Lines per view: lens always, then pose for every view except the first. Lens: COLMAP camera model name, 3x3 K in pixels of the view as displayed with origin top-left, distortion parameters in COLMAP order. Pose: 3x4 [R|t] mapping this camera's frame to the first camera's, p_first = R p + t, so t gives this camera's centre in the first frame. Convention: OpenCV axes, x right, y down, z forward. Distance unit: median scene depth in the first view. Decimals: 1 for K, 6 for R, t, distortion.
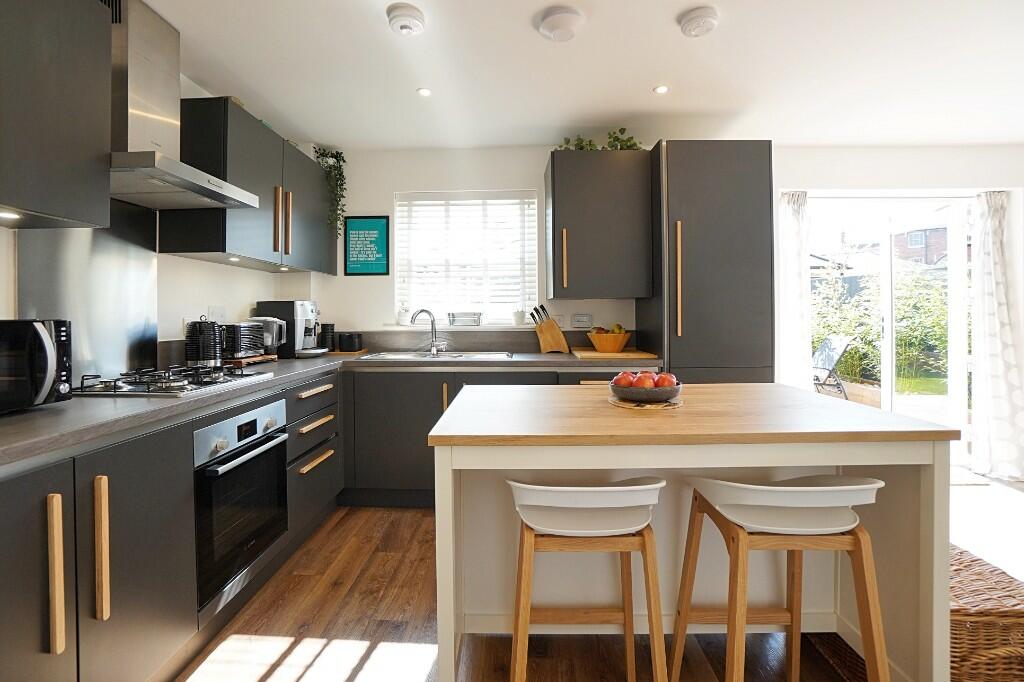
lens RADIAL K [[455.5, 0, 499.3], [0, 455.5, 317.6], [0, 0, 1]] dist [-0.057426, 0.019768]
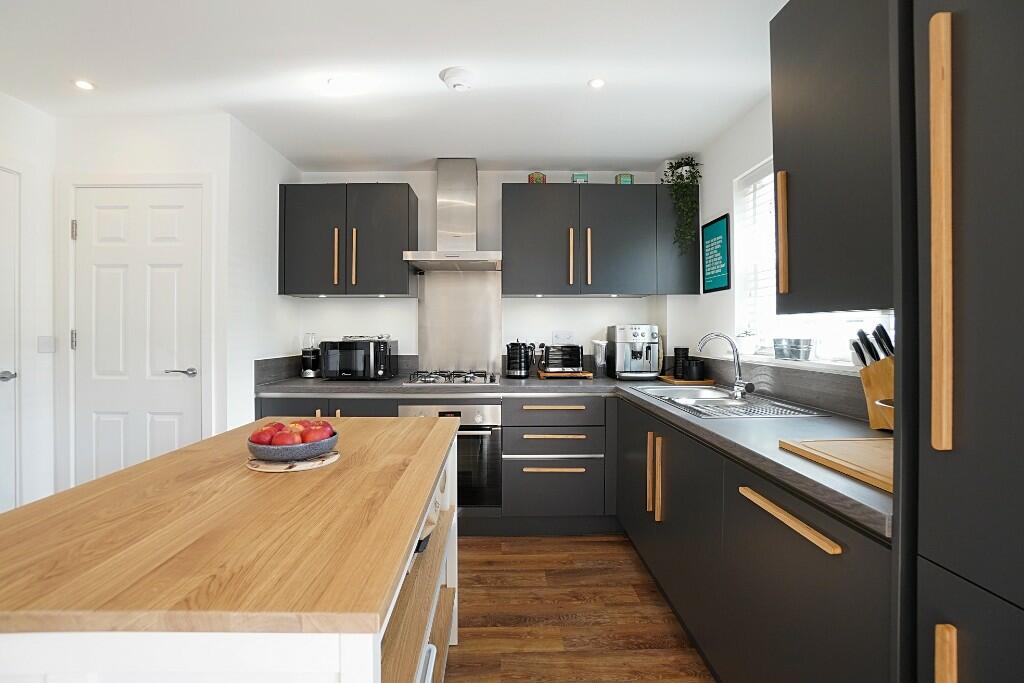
lens RADIAL K [[455.5, 0, 513.7], [0, 455.5, 332.6], [0, 0, 1]] dist [-0.057426, 0.019768]
pose [[0.070125, 0.007587, -0.997509, 0.570613], [-0.004476, 0.999963, 0.007291, -0.025455], [0.997528, 0.003953, 0.070156, 0.651333]]
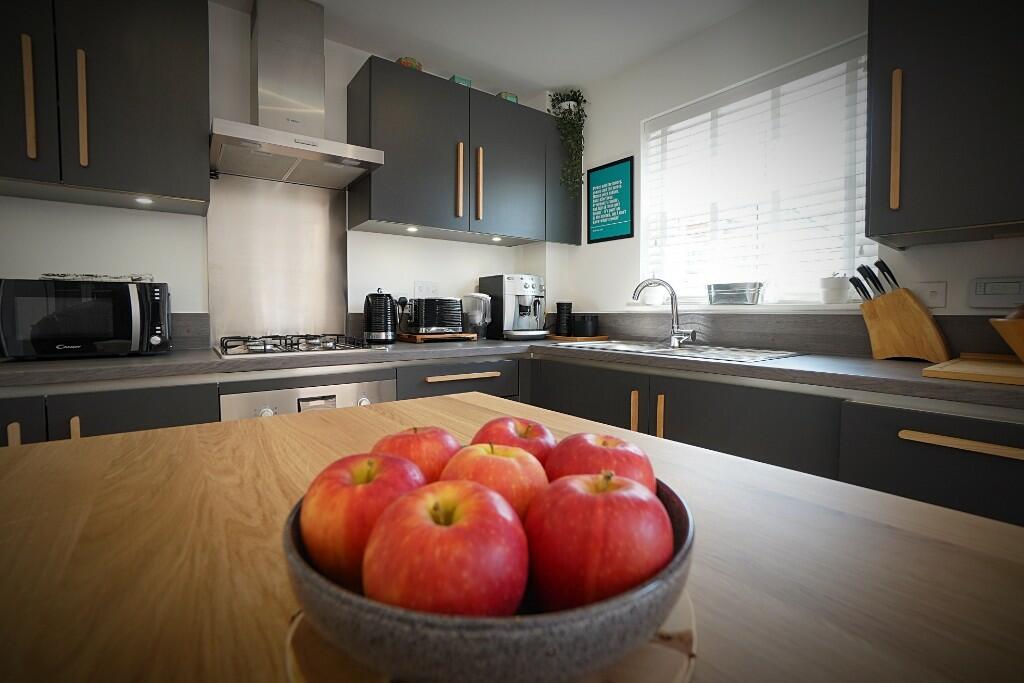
lens RADIAL K [[455.5, 0, 512.4], [0, 455.5, 330.5], [0, 0, 1]] dist [-0.057426, 0.019768]
pose [[0.631679, 0.039359, -0.774231, 0.235502], [-0.009395, 0.999026, 0.043122, 0.032203], [0.775173, -0.019965, 0.631433, 0.430827]]
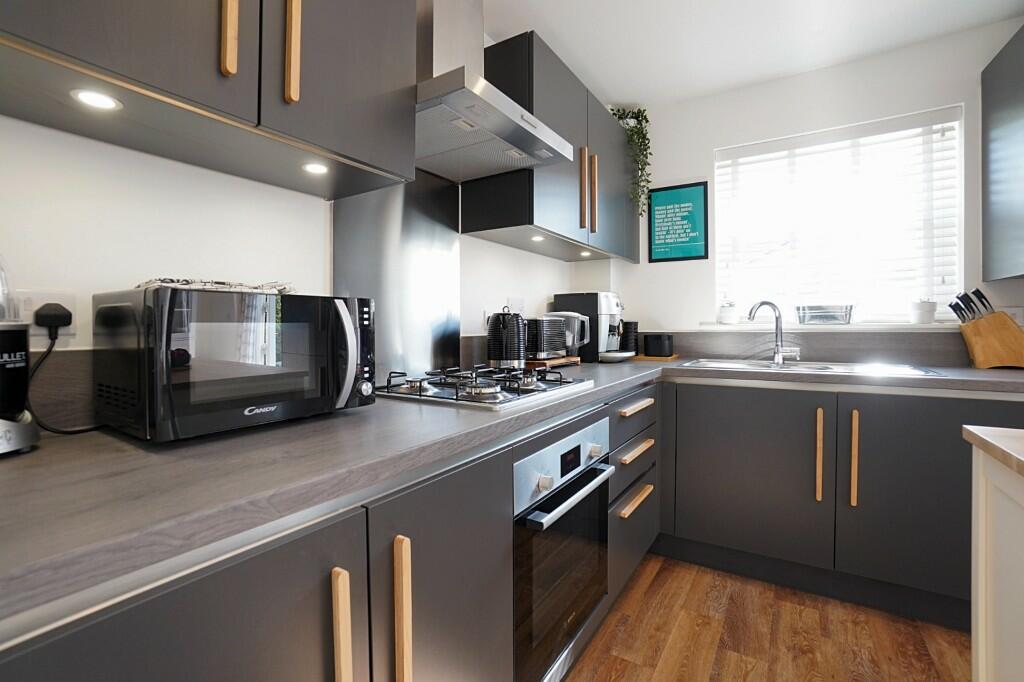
lens RADIAL K [[455.5, 0, 512.0], [0, 455.5, 332.0], [0, 0, 1]] dist [-0.057426, 0.019768]
pose [[0.867628, 0.007122, -0.497163, -0.170930], [-0.000755, 0.999915, 0.013006, 0.023363], [0.497214, -0.010909, 0.867560, 0.197127]]
